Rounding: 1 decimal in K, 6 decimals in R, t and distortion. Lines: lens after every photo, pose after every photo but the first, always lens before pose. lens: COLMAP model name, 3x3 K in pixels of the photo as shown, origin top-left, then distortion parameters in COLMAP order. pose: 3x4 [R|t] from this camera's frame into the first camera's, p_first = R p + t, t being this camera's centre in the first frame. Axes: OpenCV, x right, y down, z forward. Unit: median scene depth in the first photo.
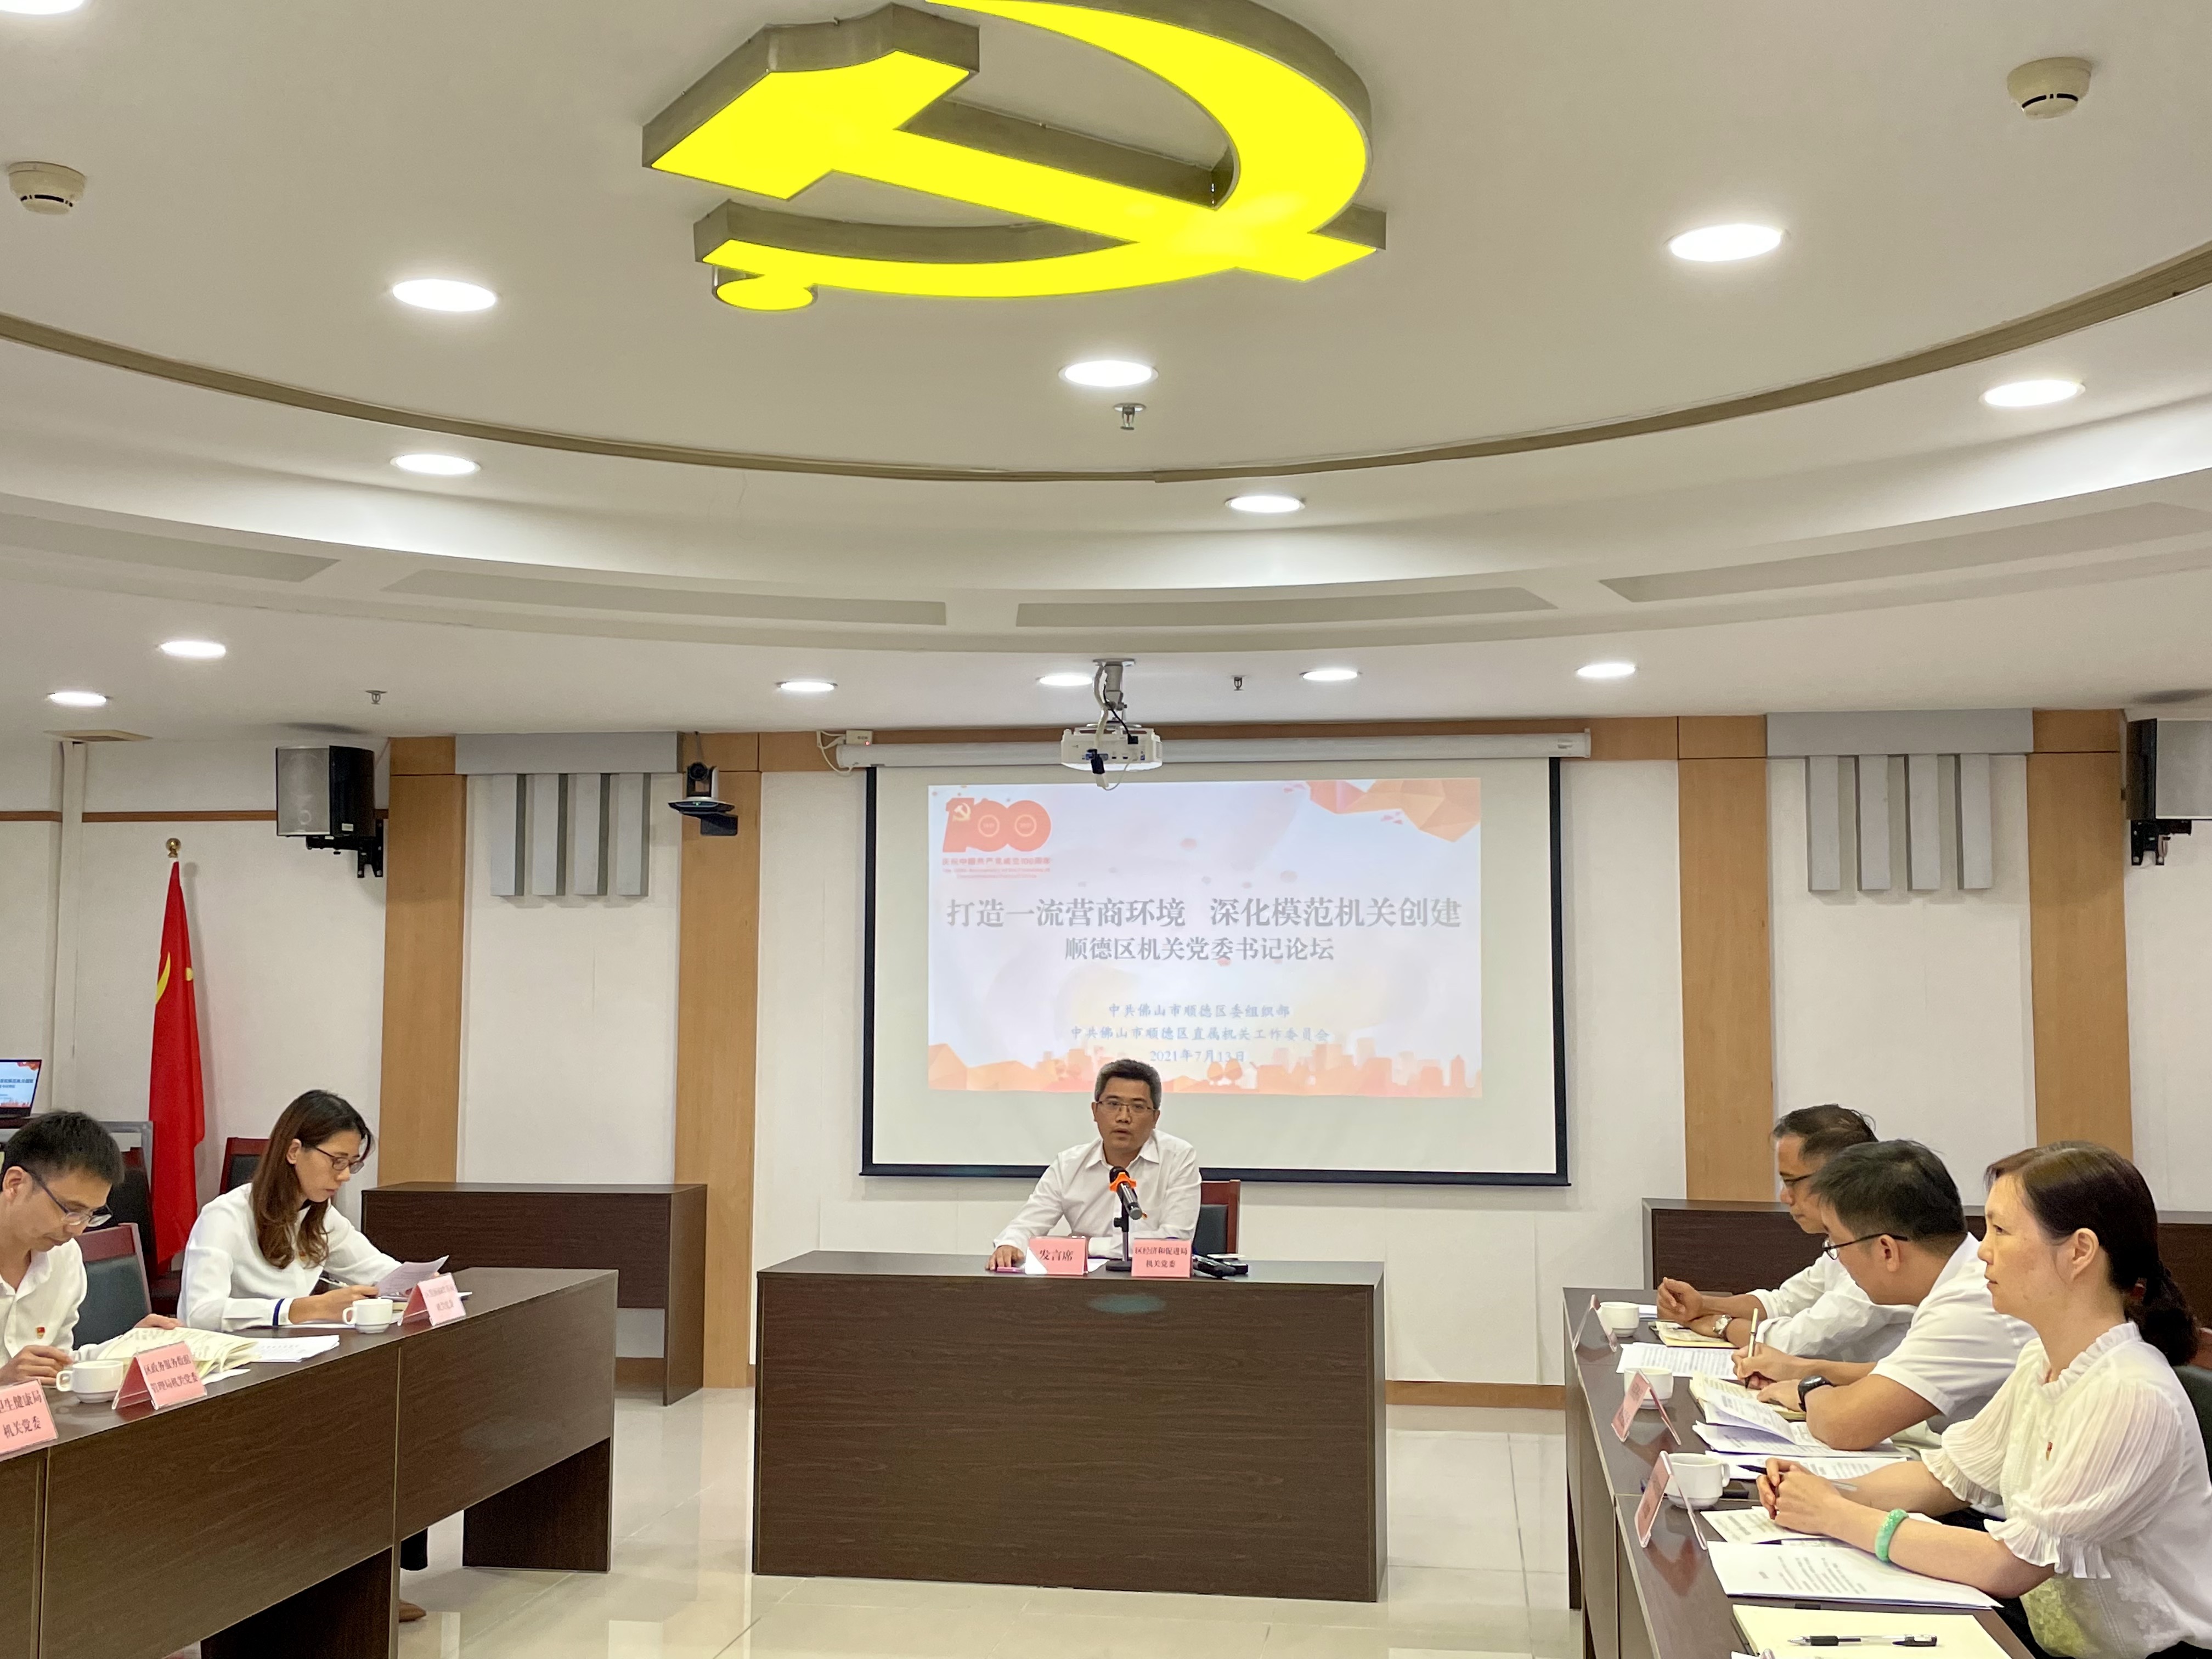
lens RADIAL K [[2295.4, 0, 1106.0], [0, 2295.4, 829.5], [0, 0, 1]] dist [0.164299, -0.593585]
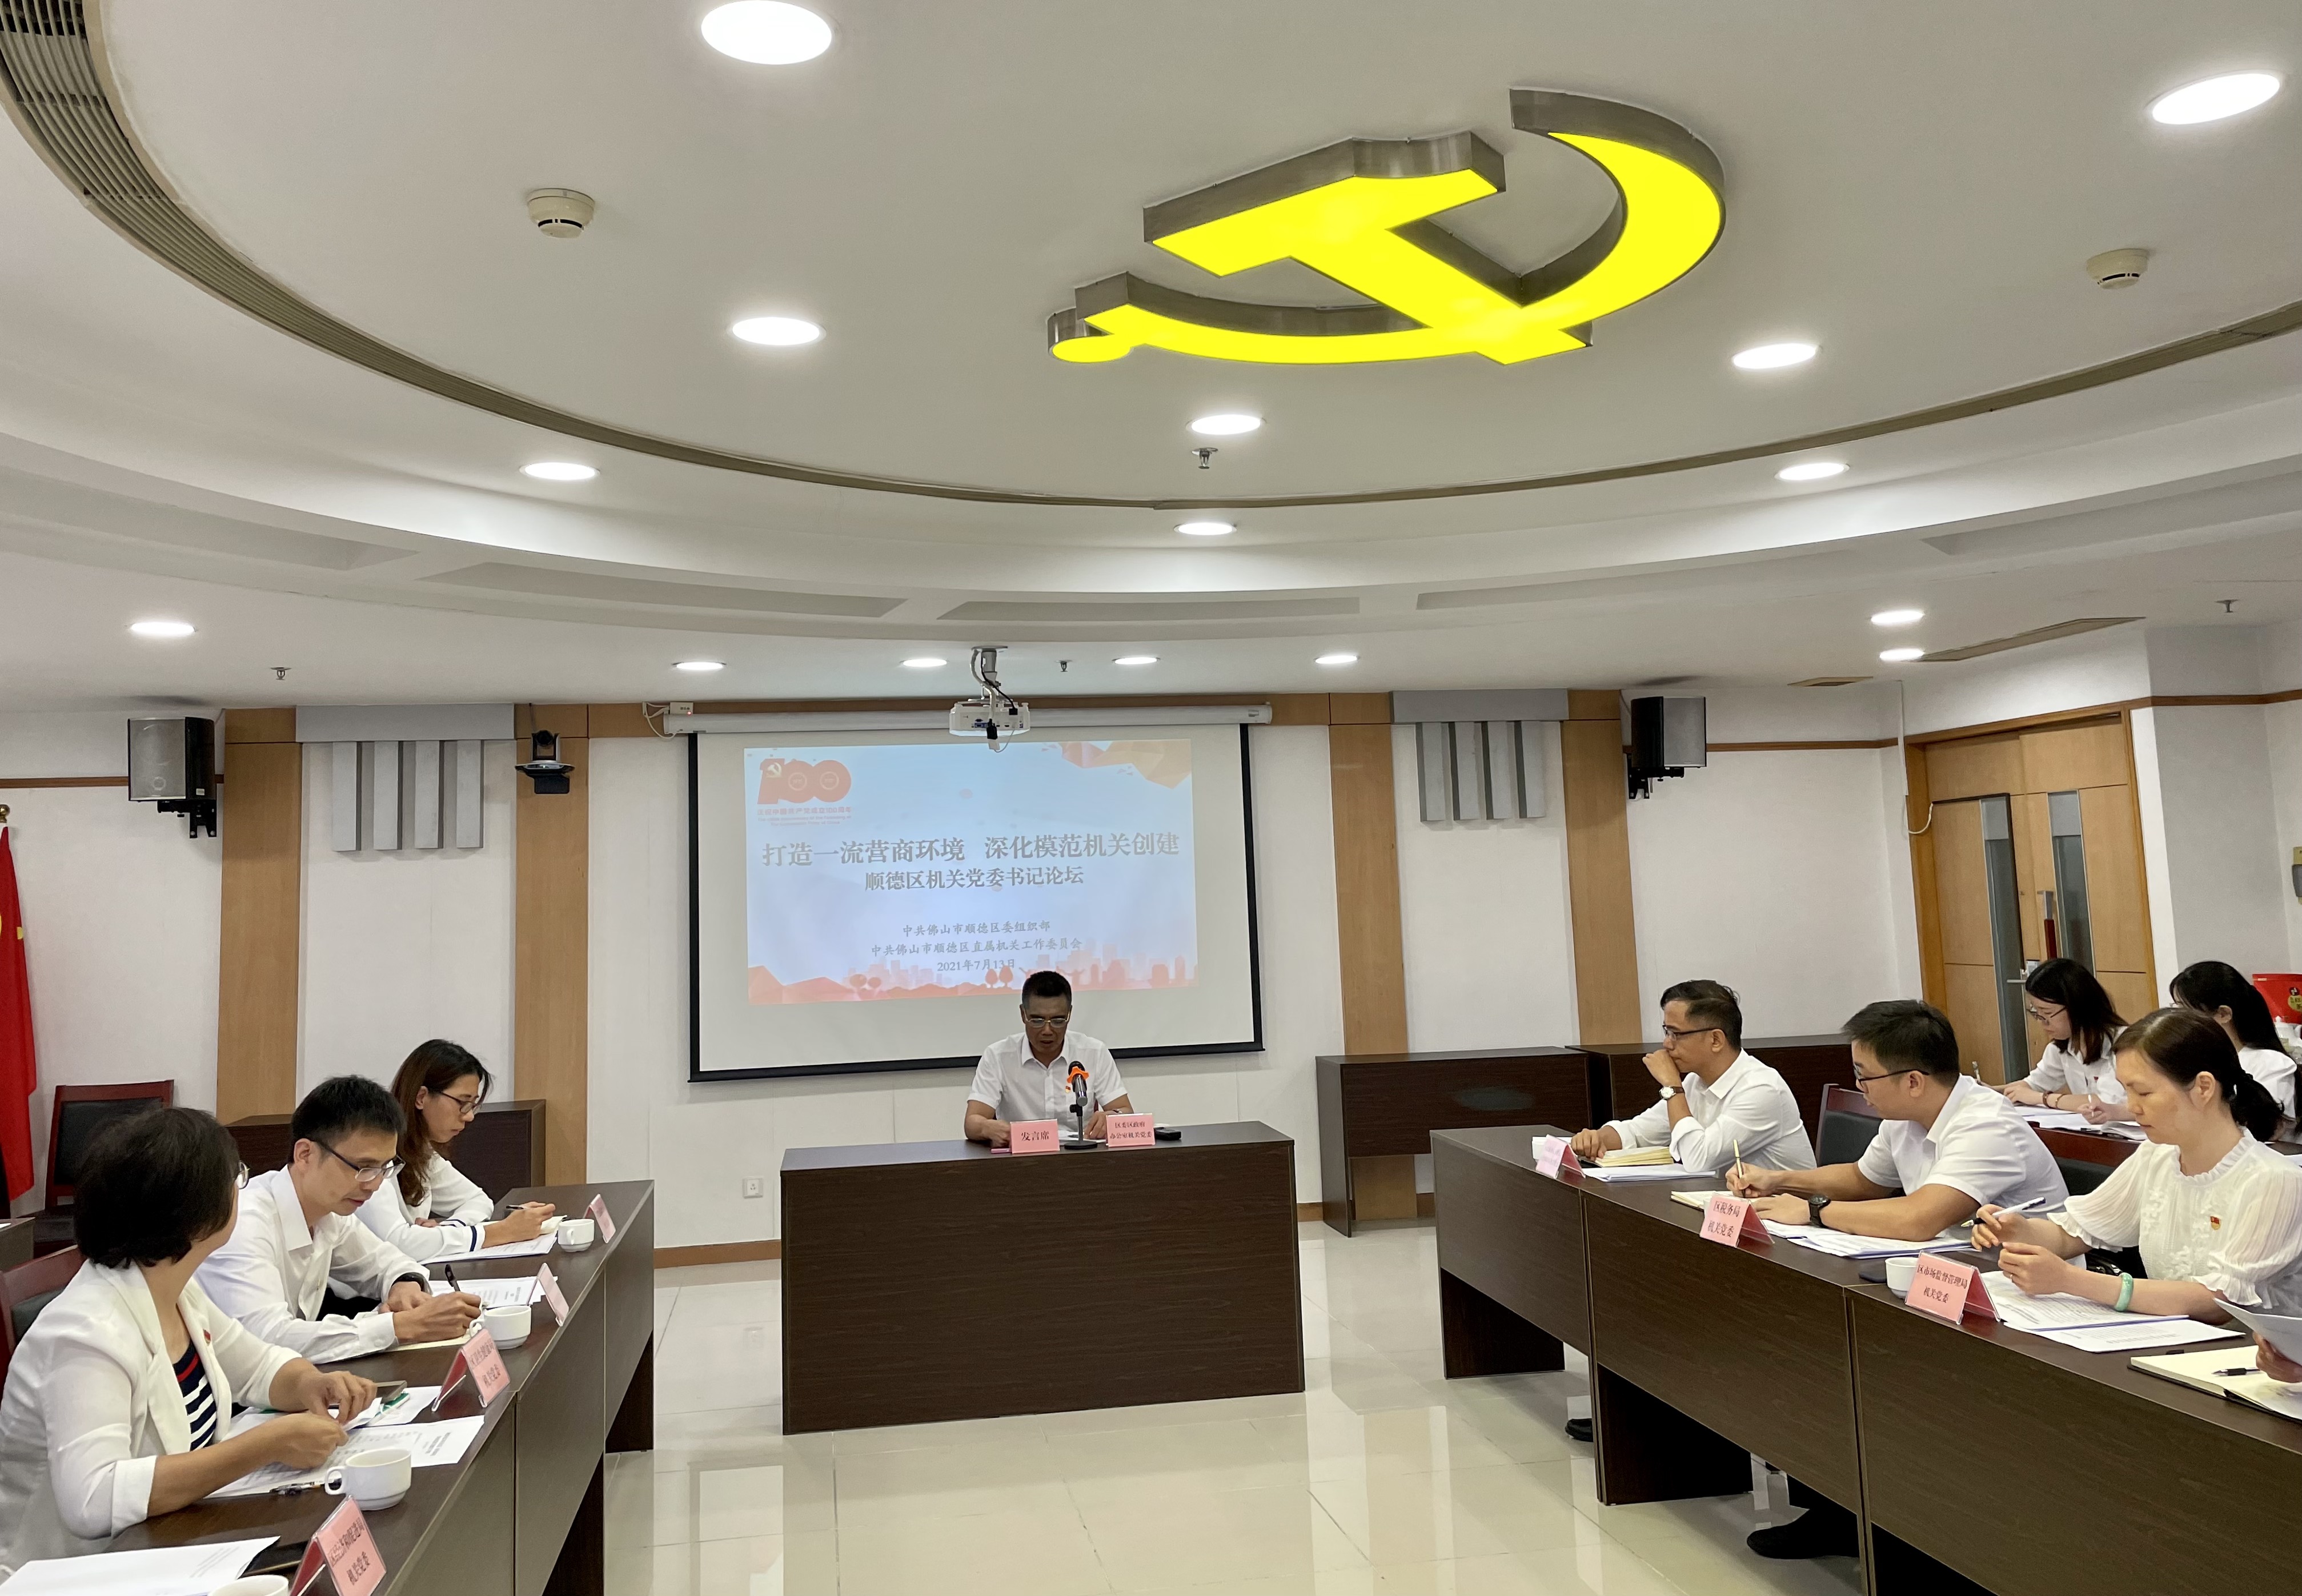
lens RADIAL K [[1776.3, 0, 1152.2], [0, 1776.3, 690.5], [0, 0, 1]] dist [0.102135, -0.178220]
pose [[0.943012, 0.003401, 0.332742, -0.192194], [0.012250, 0.998915, -0.044926, -0.005123], [-0.332534, 0.046442, 0.941947, 0.056342]]
